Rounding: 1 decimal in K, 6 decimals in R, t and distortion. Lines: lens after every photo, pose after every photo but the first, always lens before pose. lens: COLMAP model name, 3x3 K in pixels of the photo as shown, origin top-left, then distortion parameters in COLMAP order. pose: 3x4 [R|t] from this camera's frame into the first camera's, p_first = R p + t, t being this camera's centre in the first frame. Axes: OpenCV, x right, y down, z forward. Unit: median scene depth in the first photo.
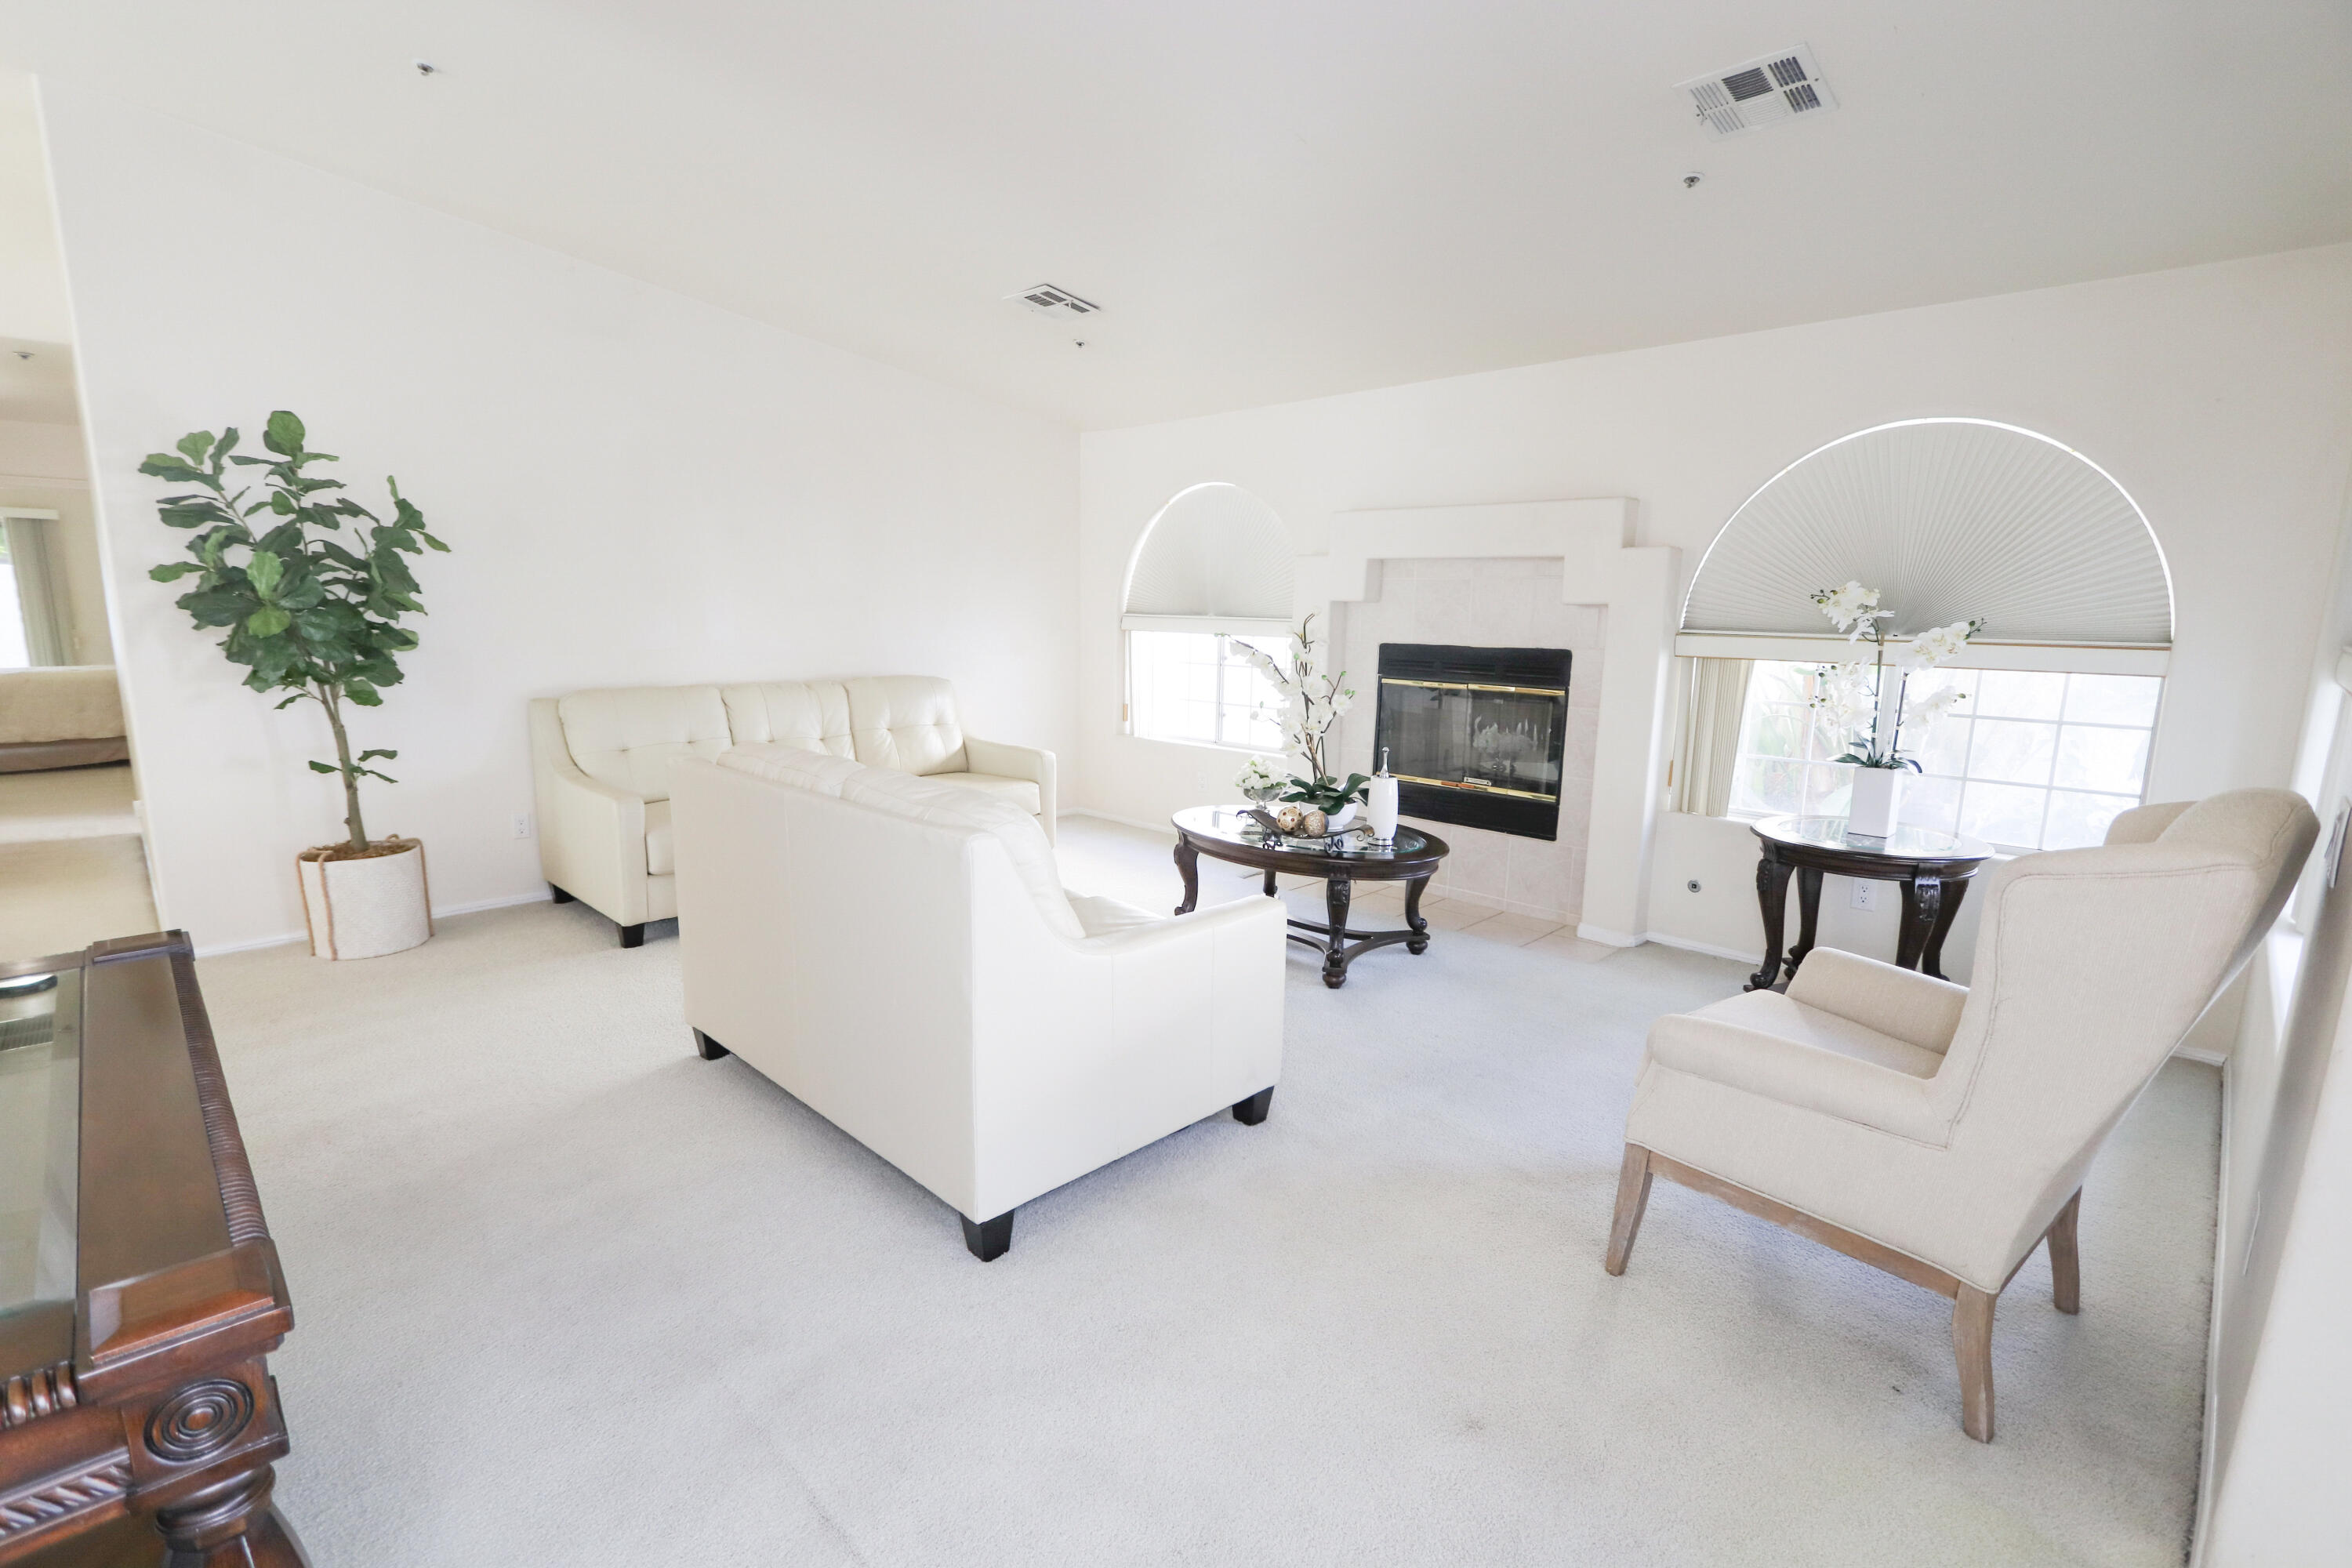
lens RADIAL K [[1077.4, 0, 1176.2], [0, 1077.4, 793.1], [0, 0, 1]] dist [-0.018447, 0.000806]
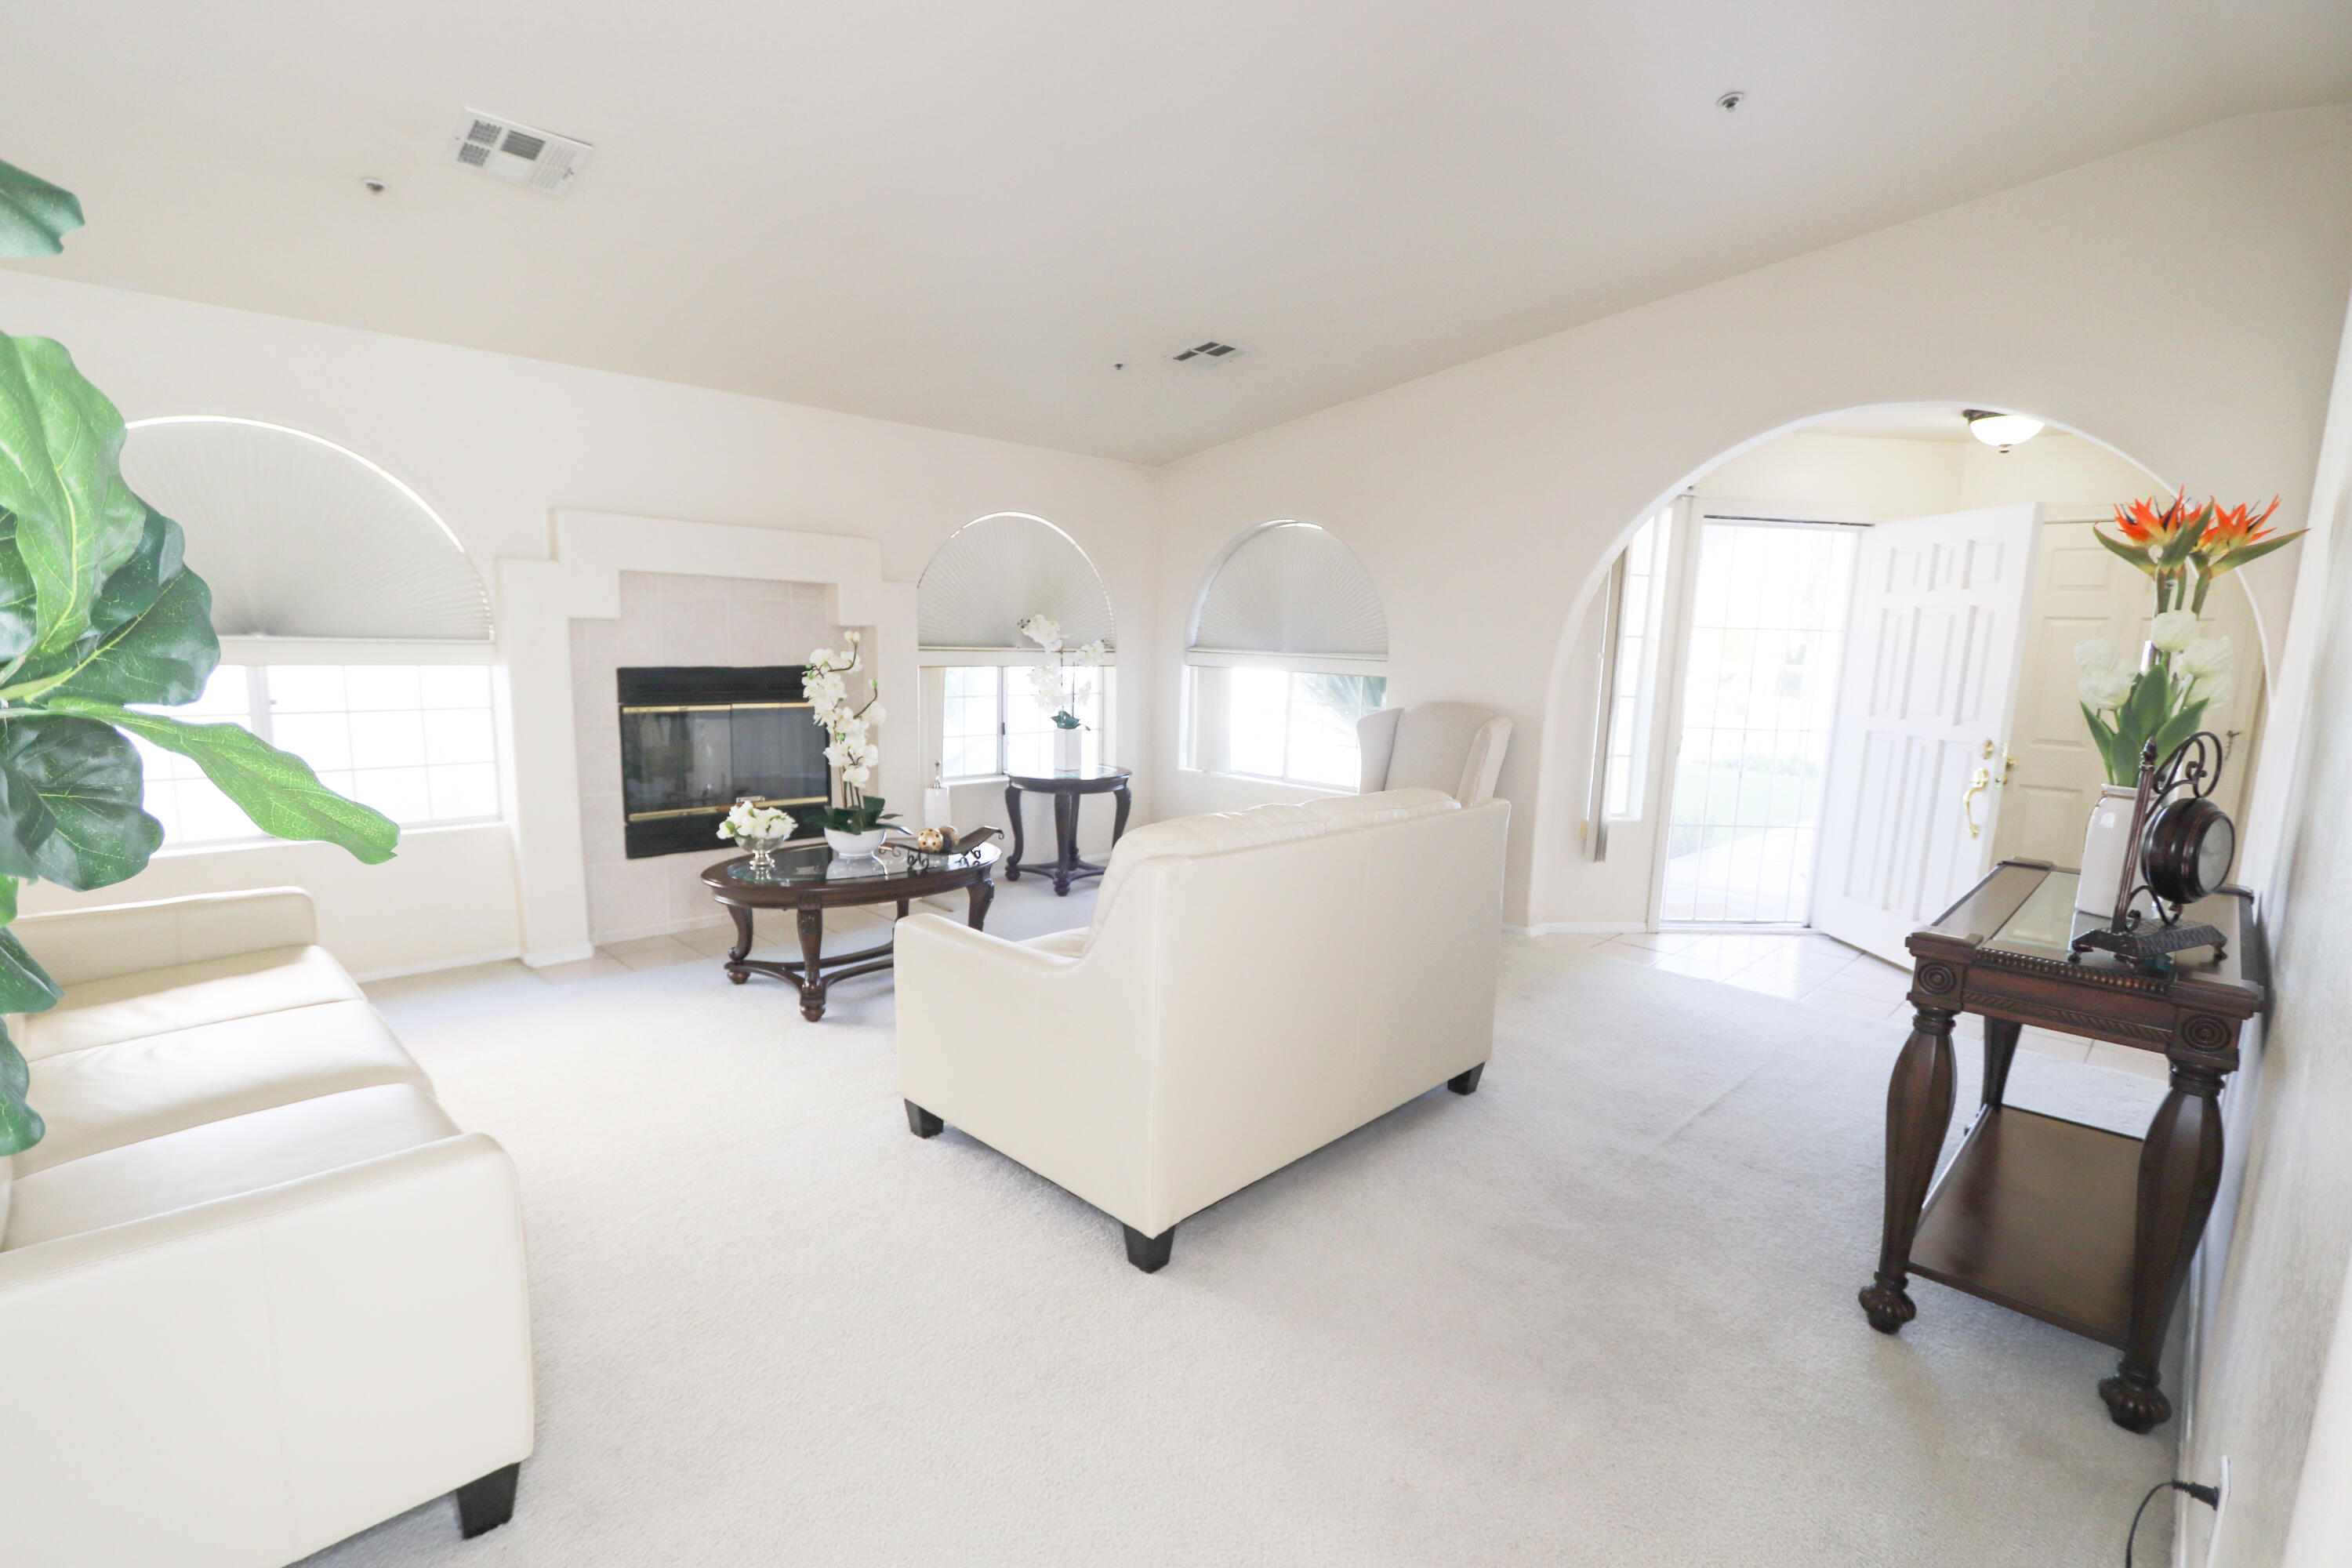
lens RADIAL K [[1077.4, 0, 1169.0], [0, 1077.4, 795.5], [0, 0, 1]] dist [-0.018447, 0.000806]
pose [[0.002289, -0.164334, 0.986402, -0.786943], [0.142746, 0.976357, 0.162329, -0.133345], [-0.989757, 0.140433, 0.025693, 0.640929]]
